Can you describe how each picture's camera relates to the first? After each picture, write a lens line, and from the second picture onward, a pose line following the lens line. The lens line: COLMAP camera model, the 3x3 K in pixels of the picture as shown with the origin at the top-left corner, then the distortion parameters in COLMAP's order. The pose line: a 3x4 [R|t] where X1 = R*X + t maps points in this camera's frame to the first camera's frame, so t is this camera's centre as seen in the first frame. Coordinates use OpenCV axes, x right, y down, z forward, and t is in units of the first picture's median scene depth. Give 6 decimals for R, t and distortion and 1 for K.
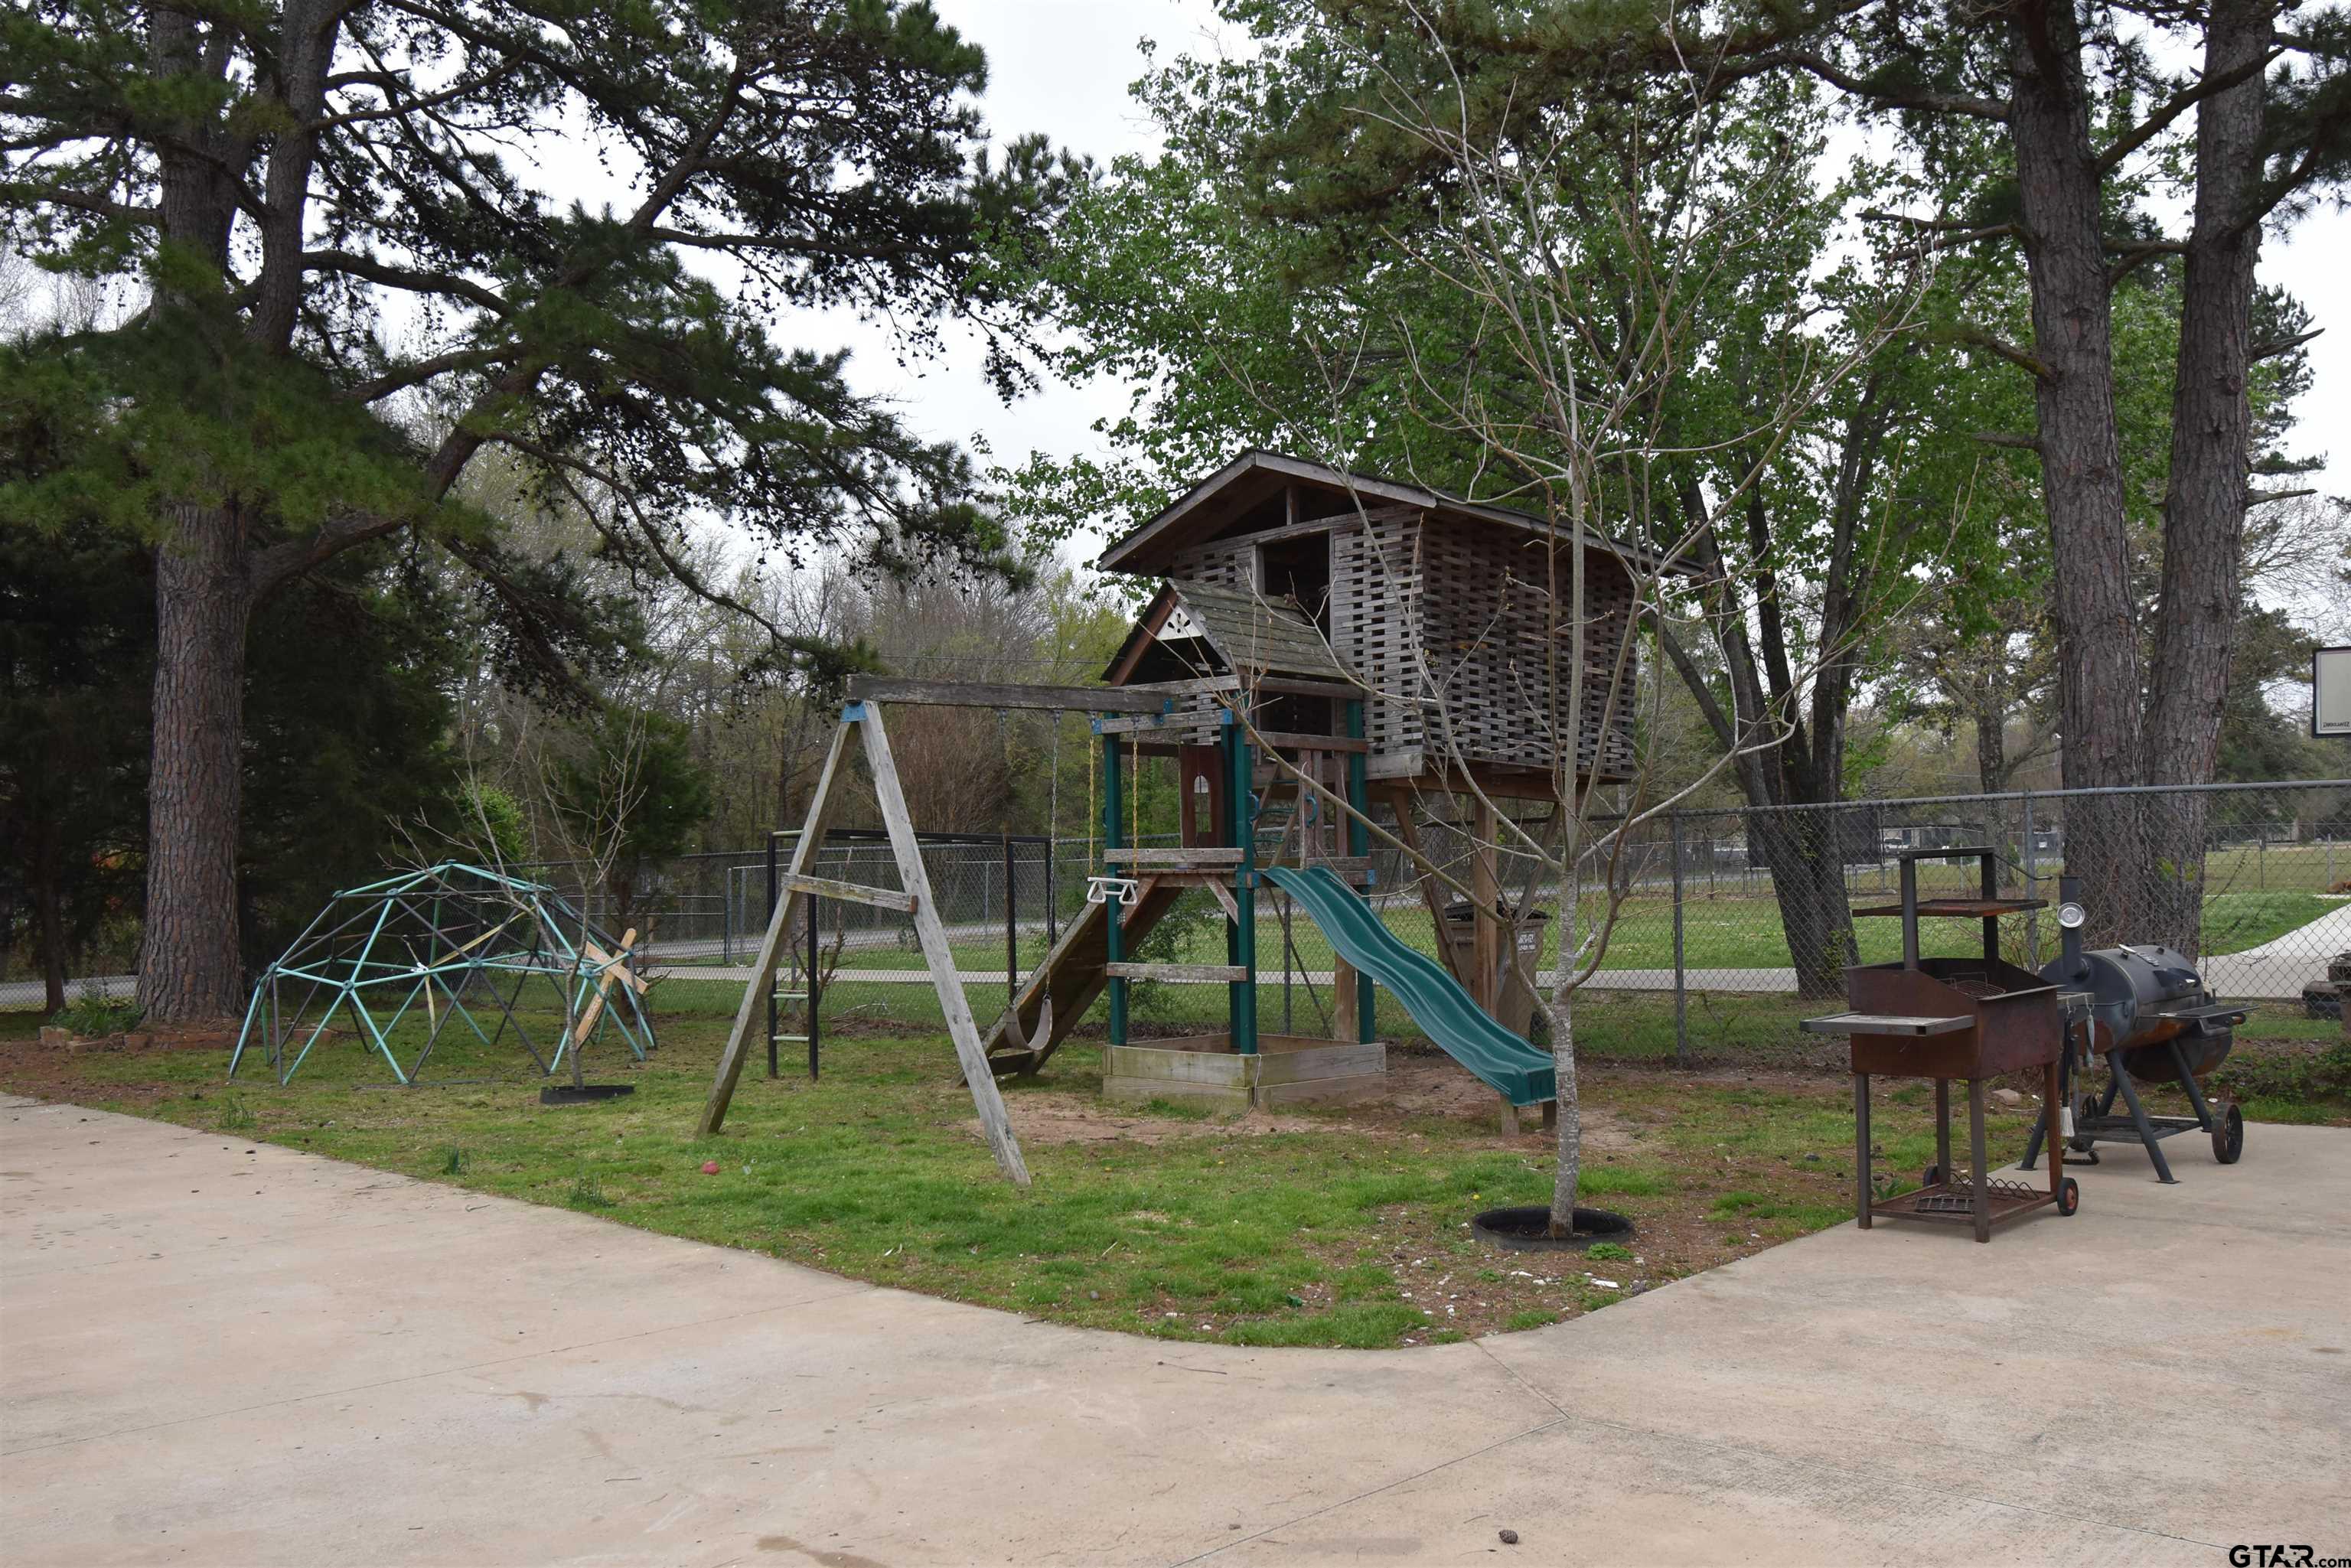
lens RADIAL K [[1997.4, 0, 1164.4], [0, 1997.4, 784.7], [0, 0, 1]] dist [-0.004699, 0.006156]
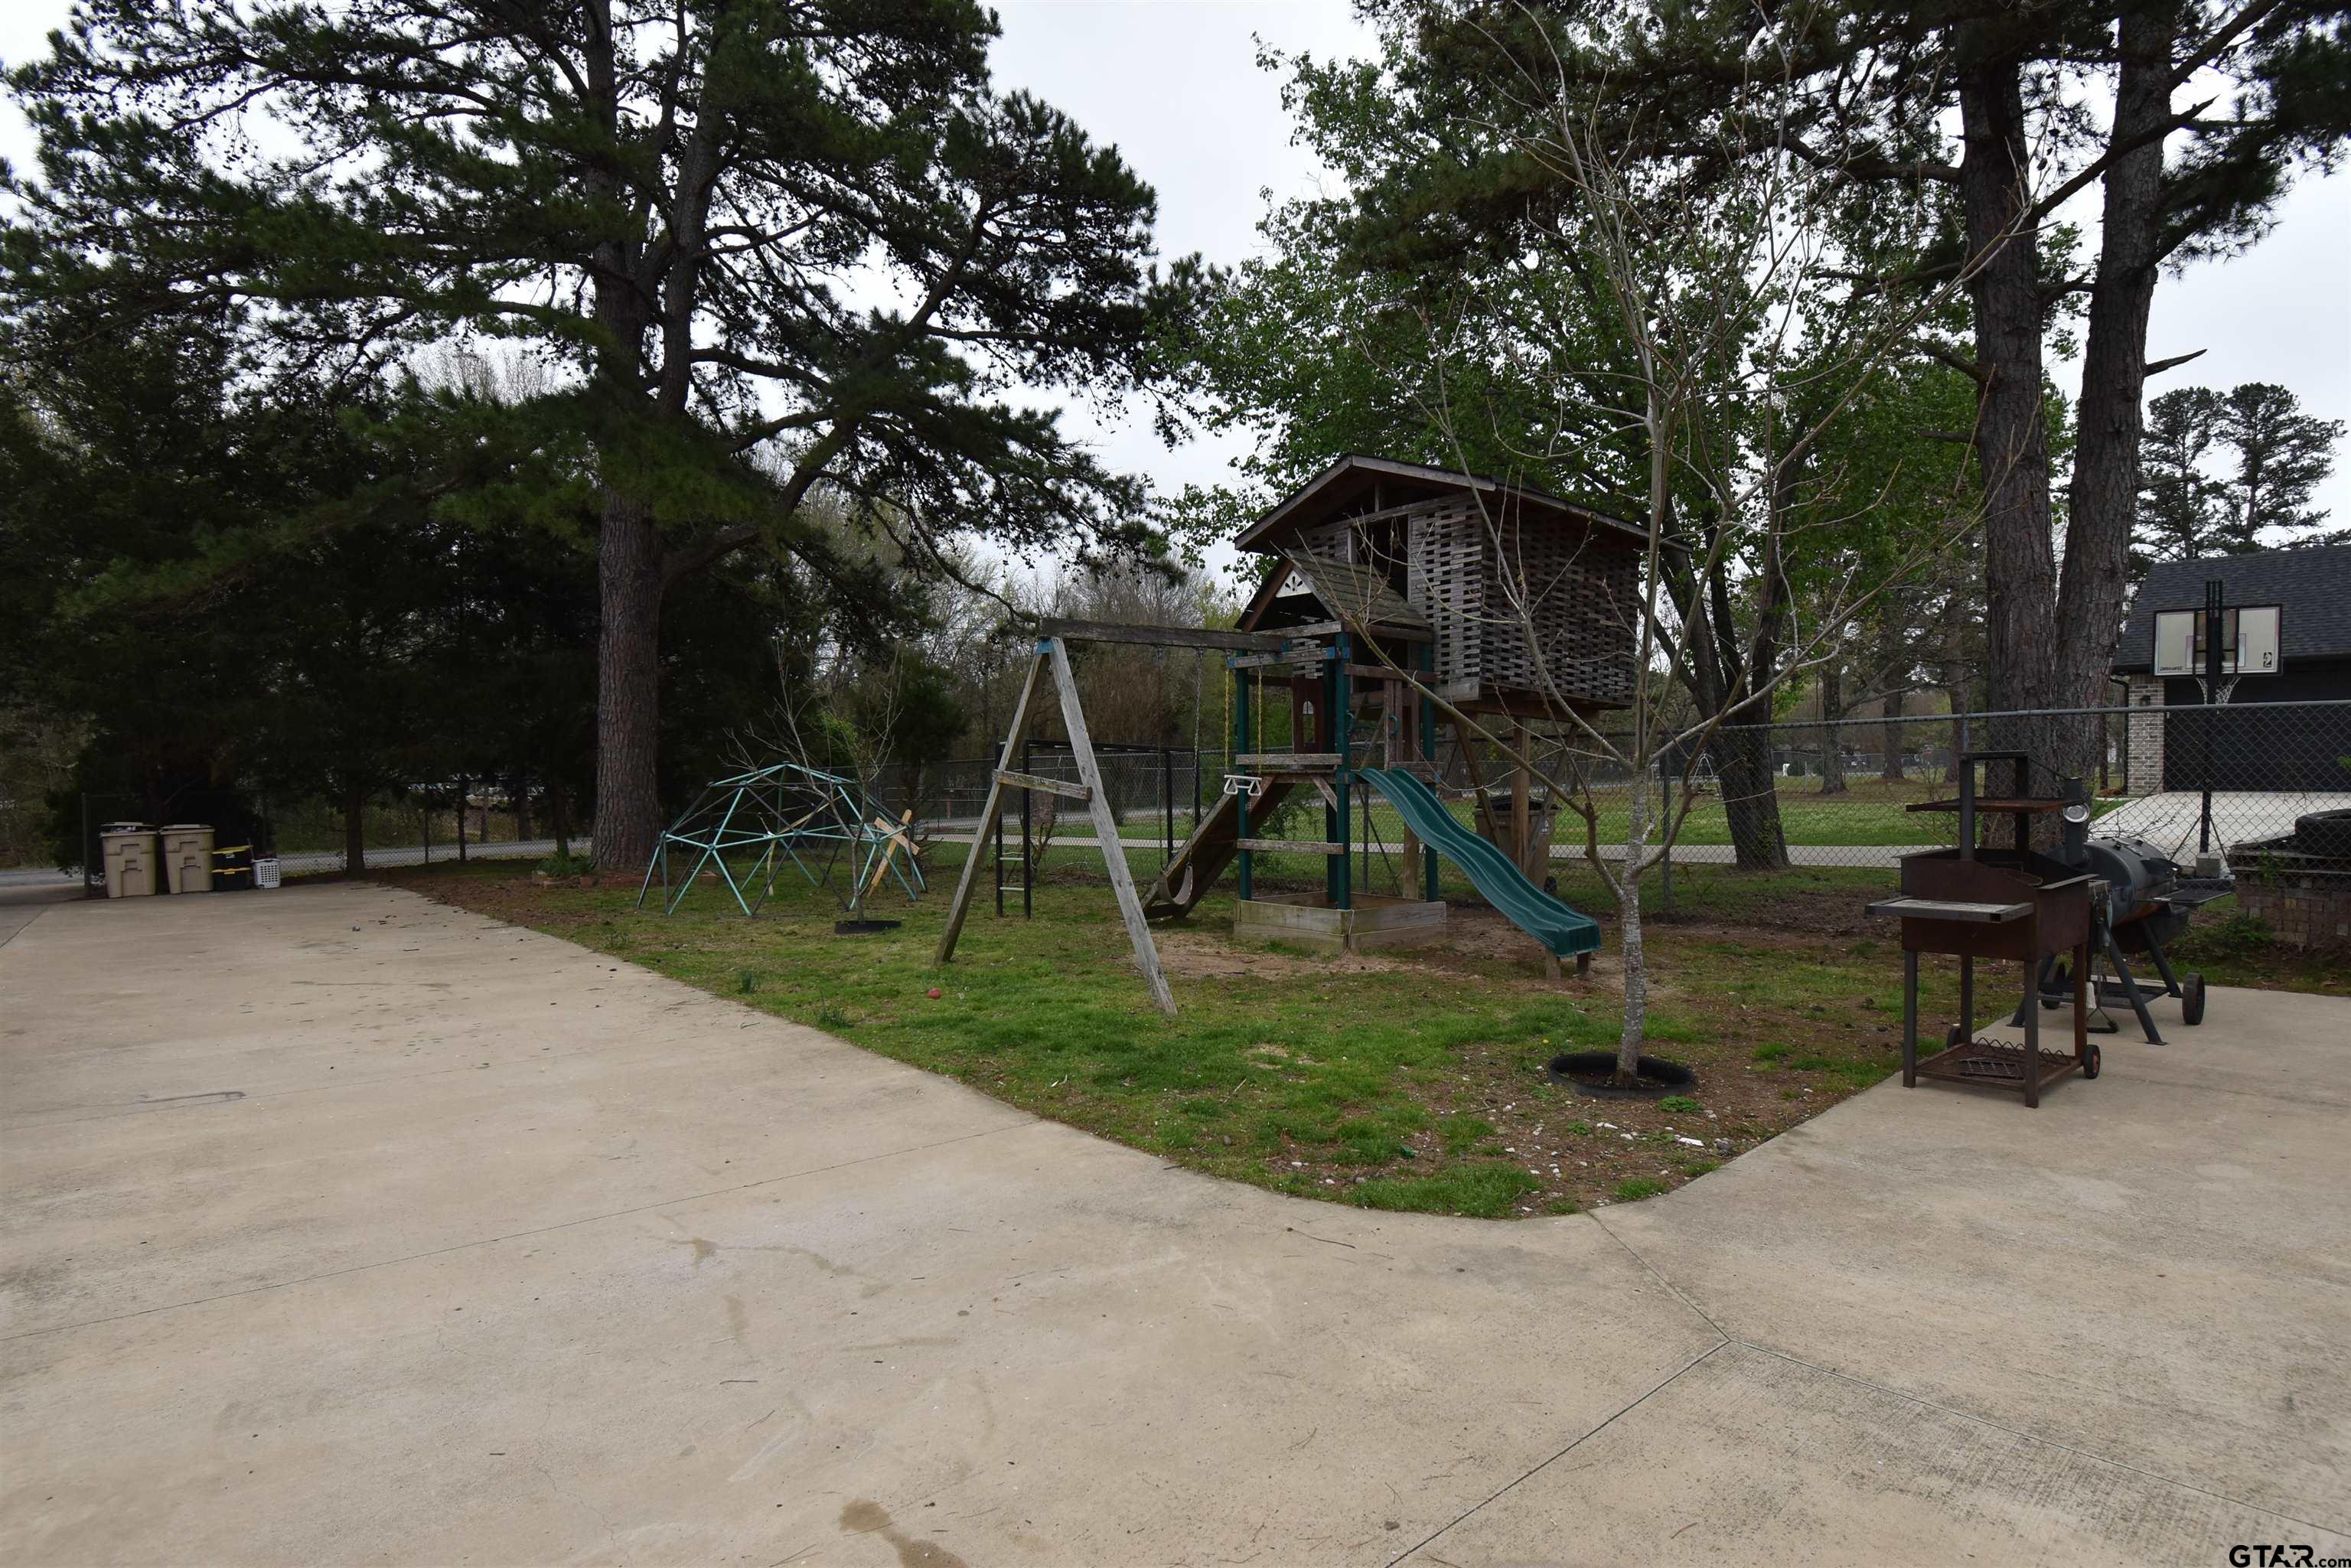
lens RADIAL K [[1225.3, 0, 1173.3], [0, 1225.3, 794.1], [0, 0, 1]] dist [-0.002091, -0.003666]
pose [[0.996813, 0.009135, -0.079246, -0.007199], [-0.004564, 0.998325, 0.057669, 0.012191], [0.079640, -0.057123, 0.995186, 0.187218]]
